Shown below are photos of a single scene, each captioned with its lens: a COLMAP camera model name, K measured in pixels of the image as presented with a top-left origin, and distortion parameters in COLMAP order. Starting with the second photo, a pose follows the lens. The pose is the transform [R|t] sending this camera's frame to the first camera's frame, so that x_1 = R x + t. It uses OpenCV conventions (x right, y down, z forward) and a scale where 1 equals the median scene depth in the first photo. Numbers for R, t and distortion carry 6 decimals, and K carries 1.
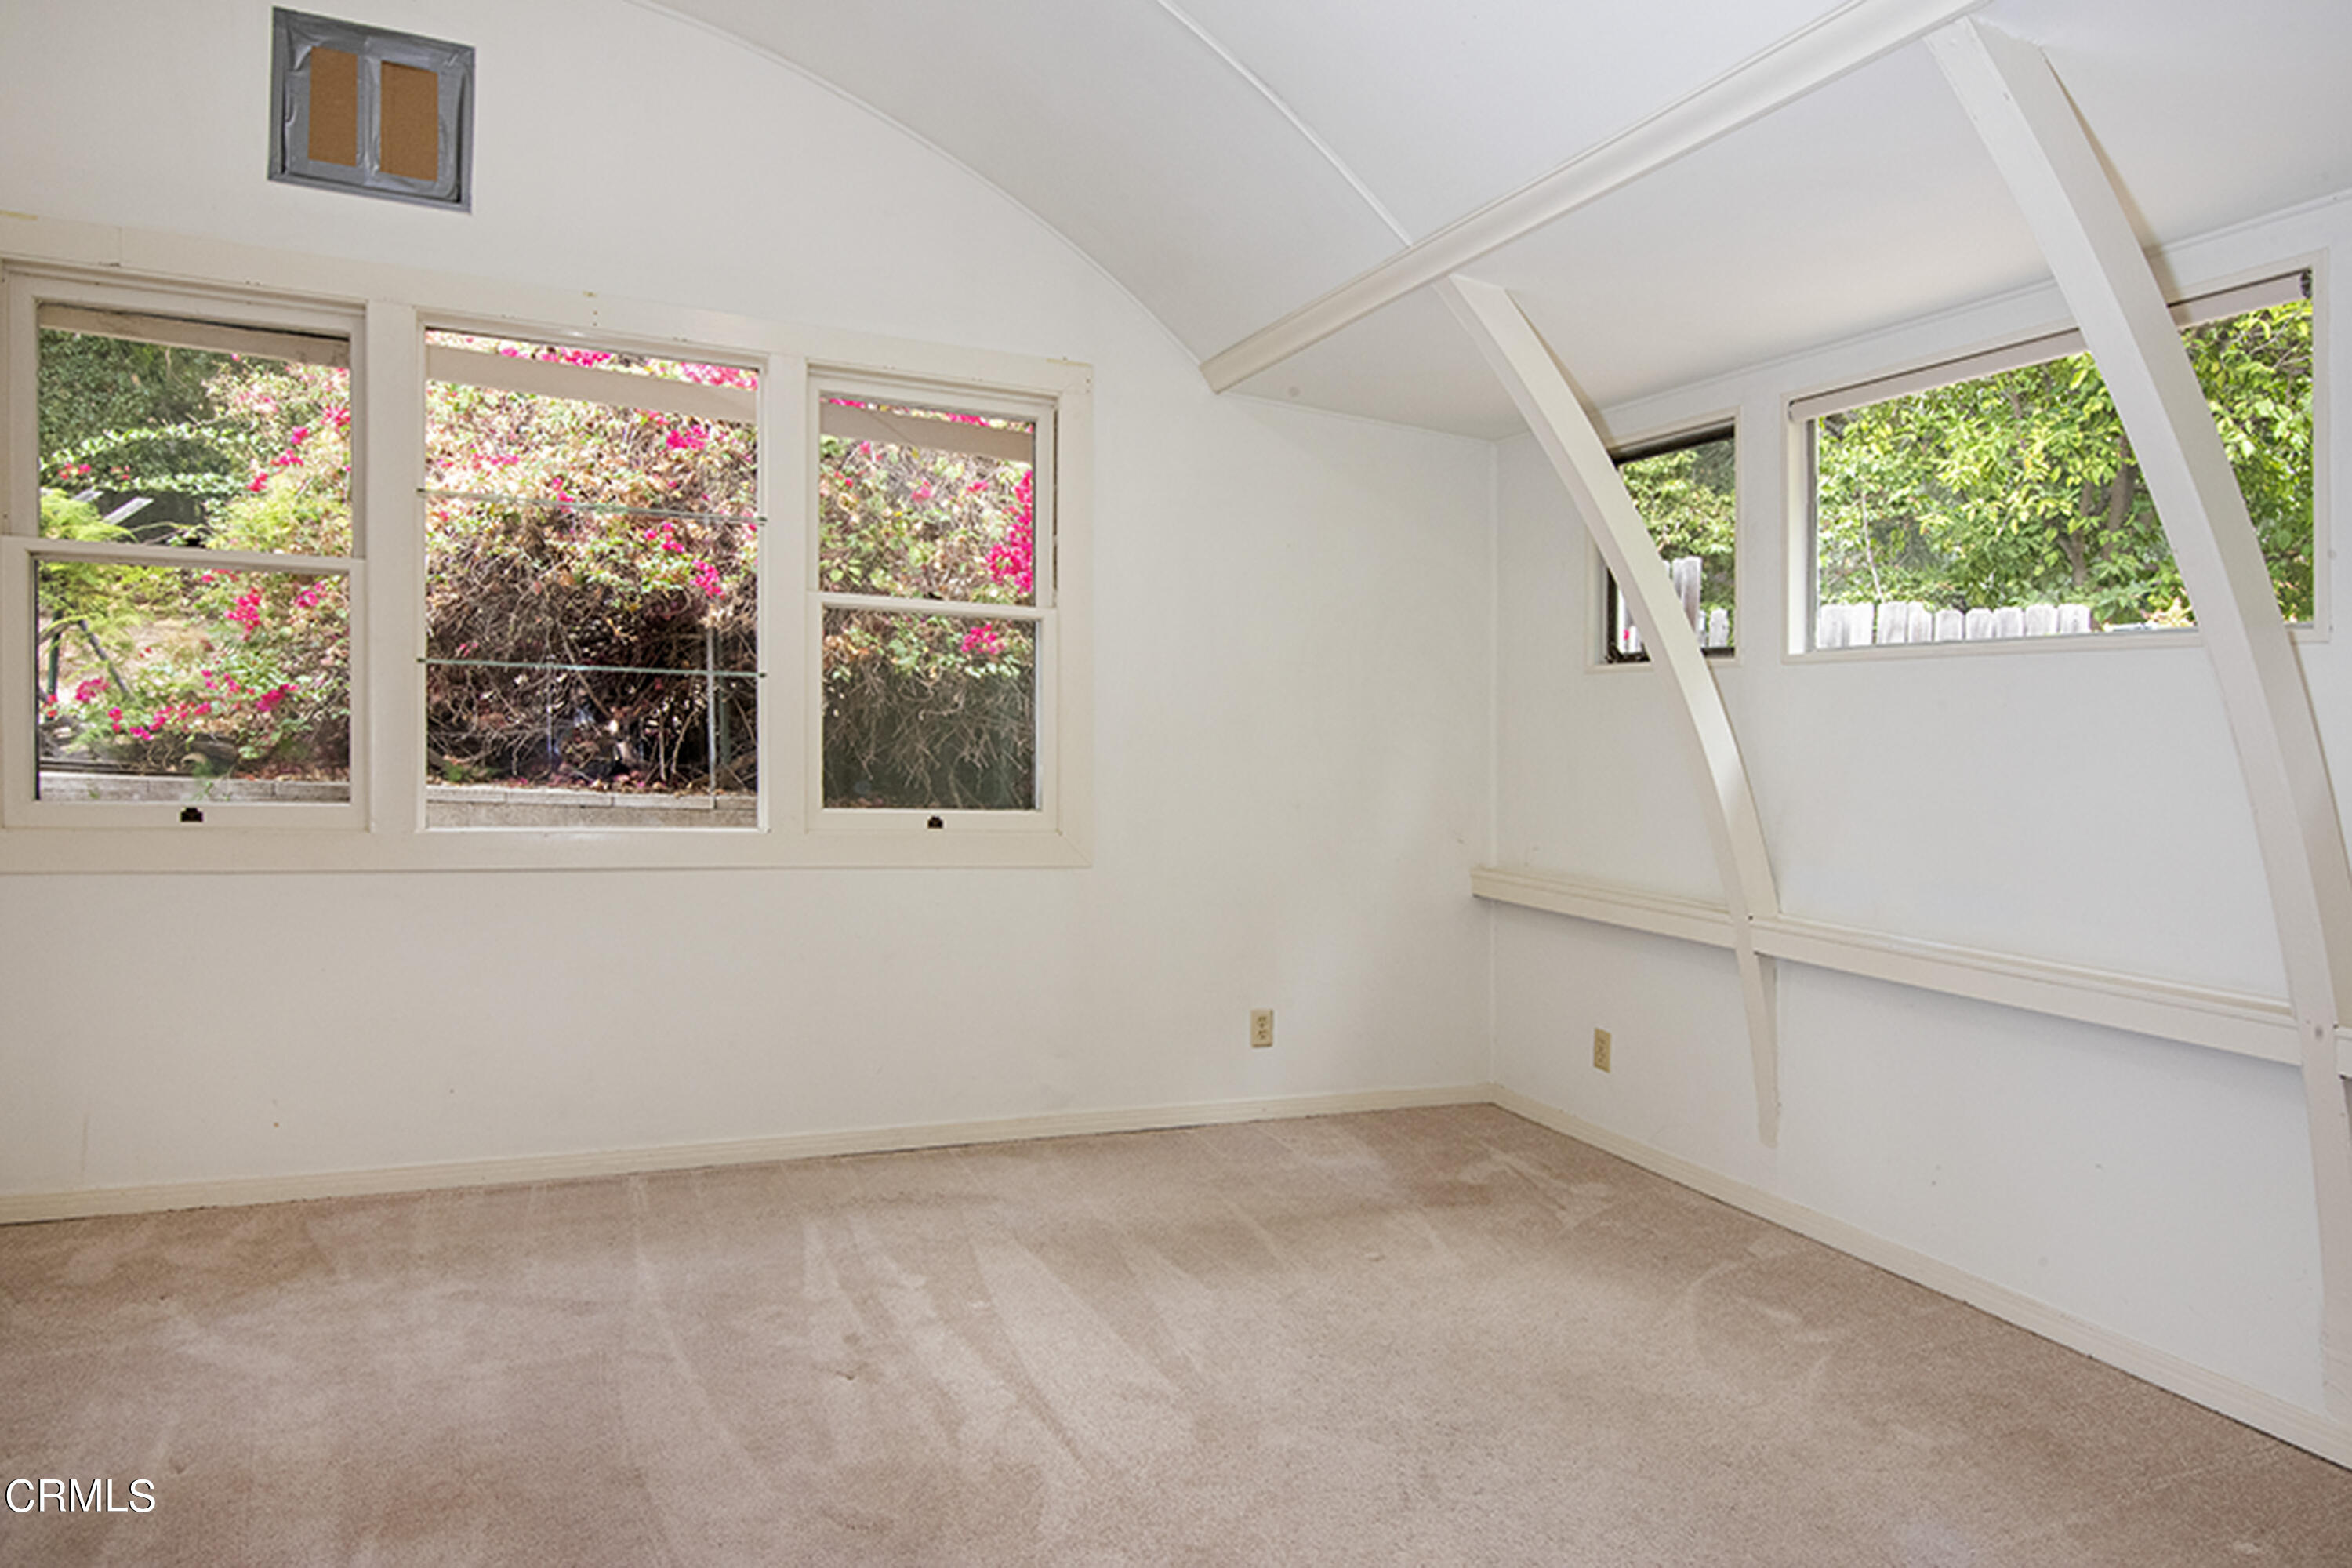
lens RADIAL K [[1367.4, 0, 1176.8], [0, 1367.4, 704.7], [0, 0, 1]] dist [-0.000726, -0.011405]
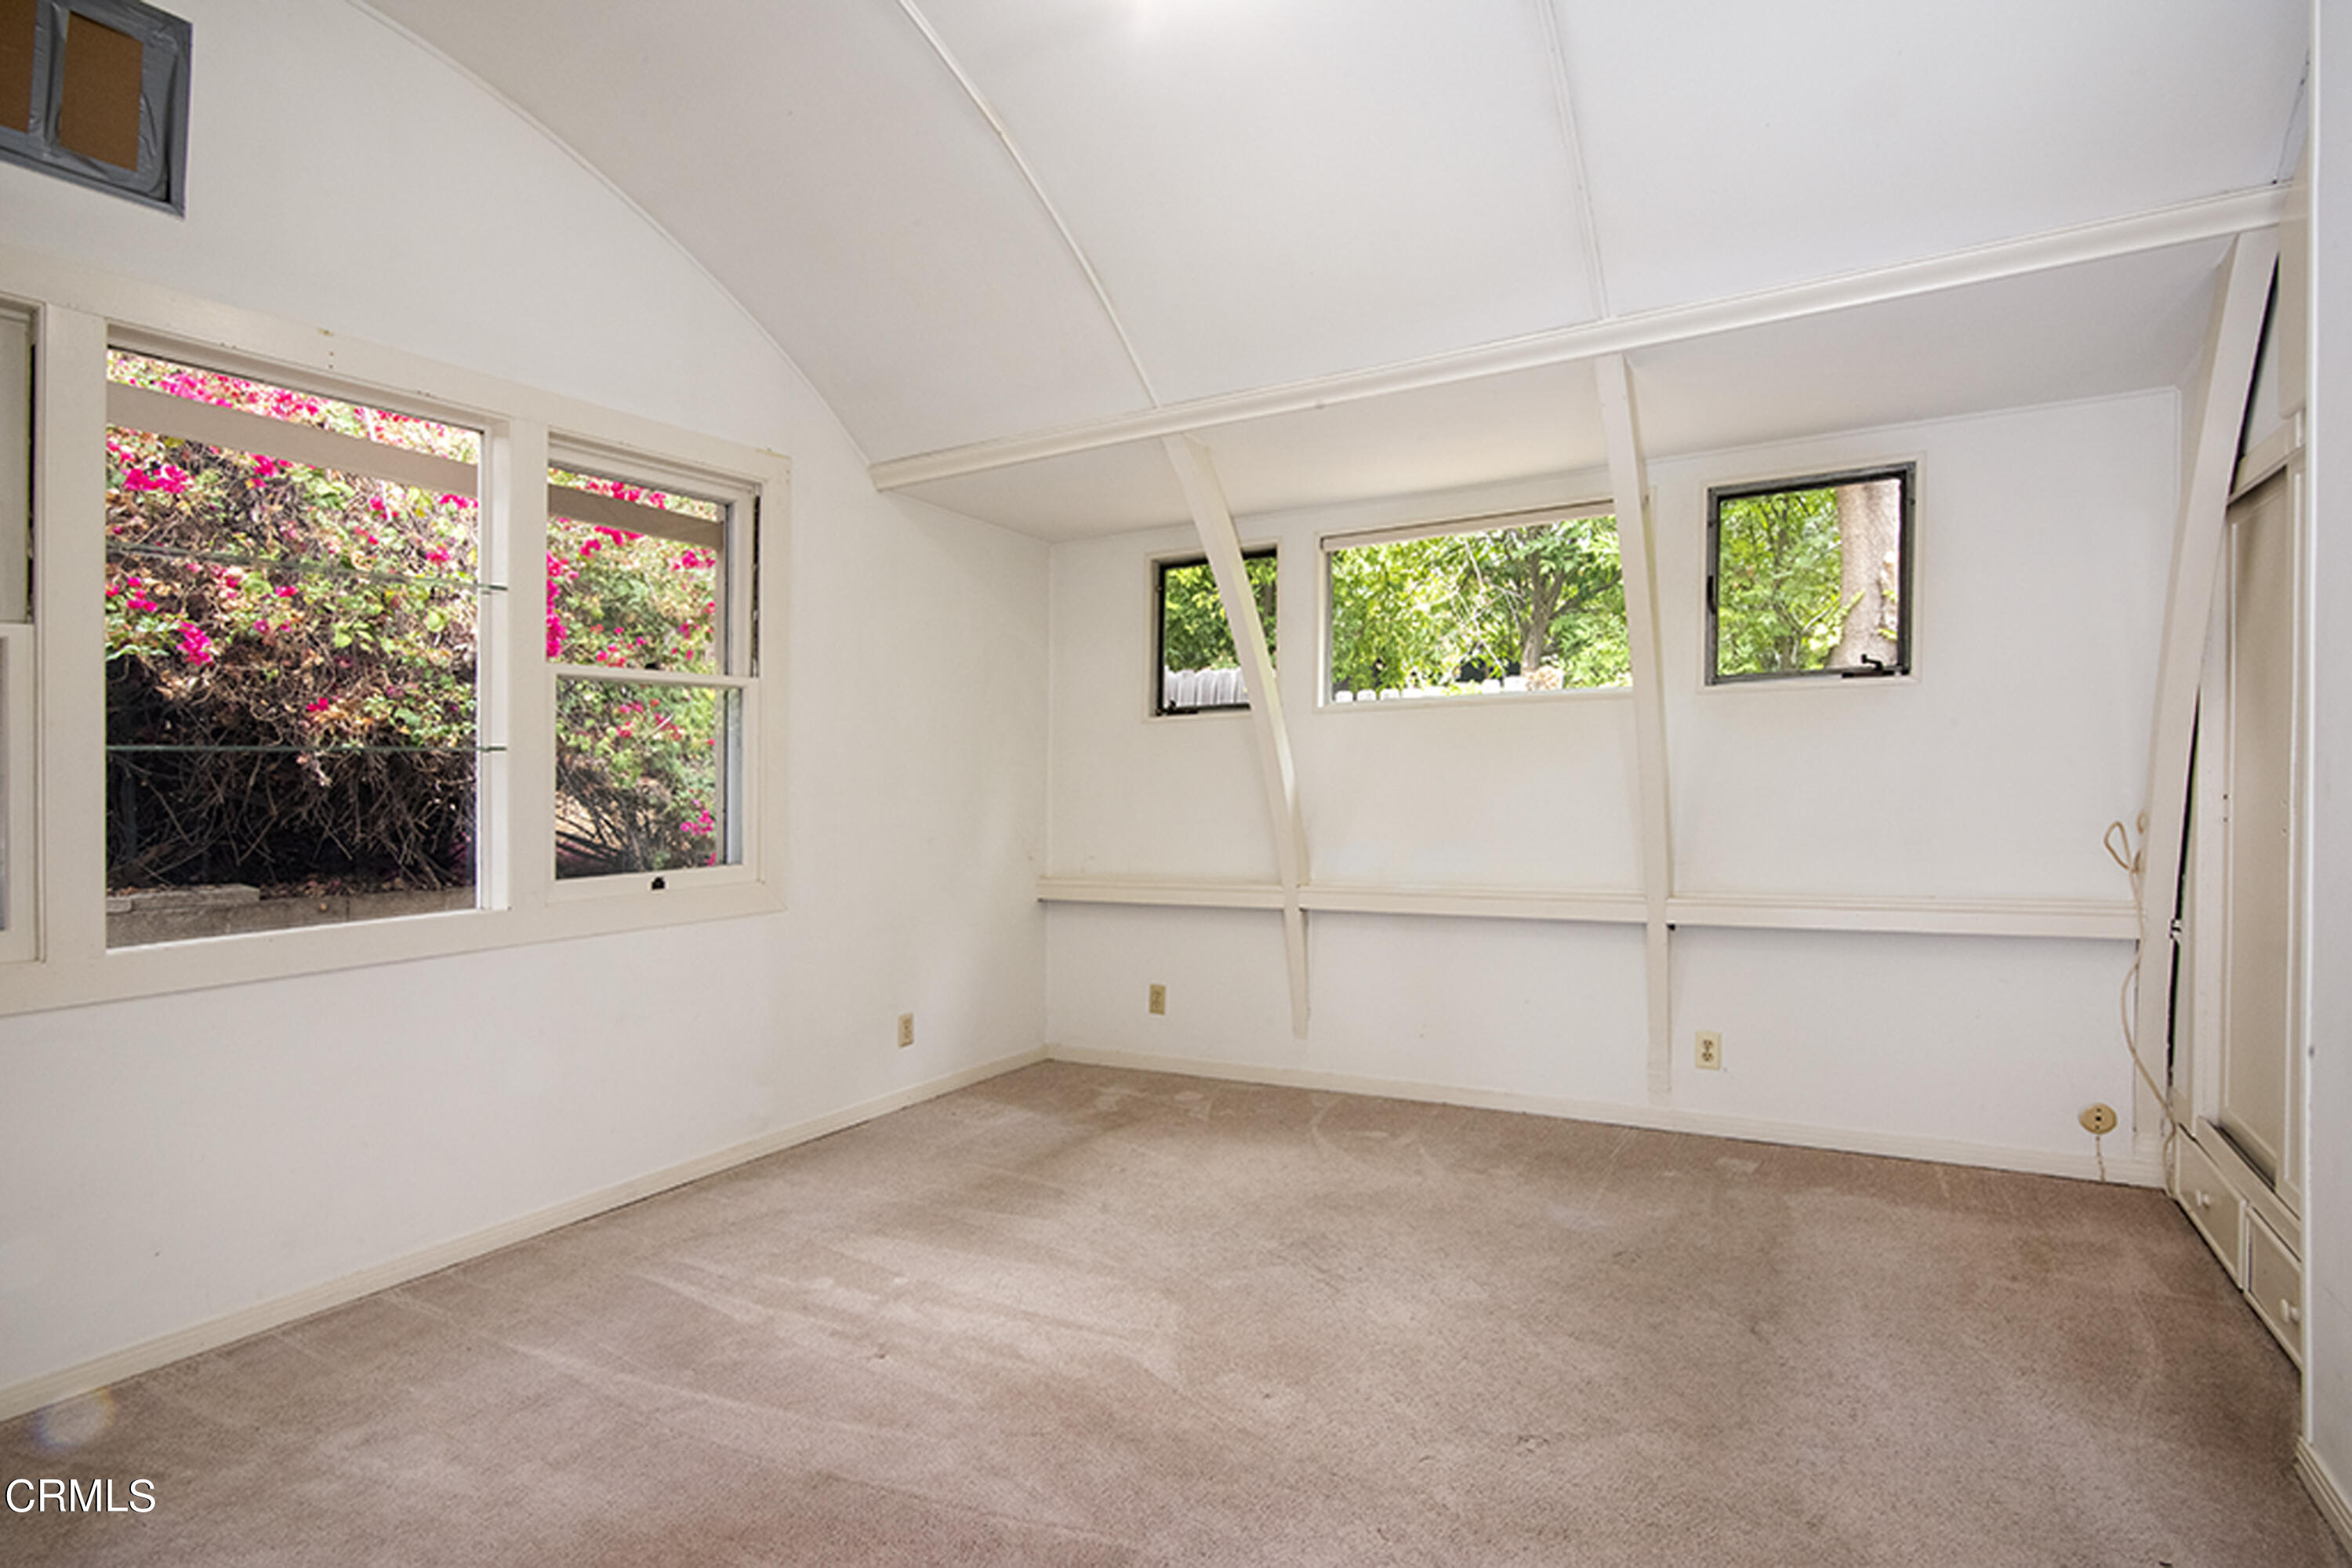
lens RADIAL K [[1183.7, 0, 1176.0], [0, 1183.7, 784.0], [0, 0, 1]] dist [-0.015876, -0.001301]
pose [[0.806707, -0.057396, 0.588157, -0.442764], [0.039734, 0.998288, 0.042921, -0.014937], [-0.589614, -0.011254, 0.807607, 0.045954]]
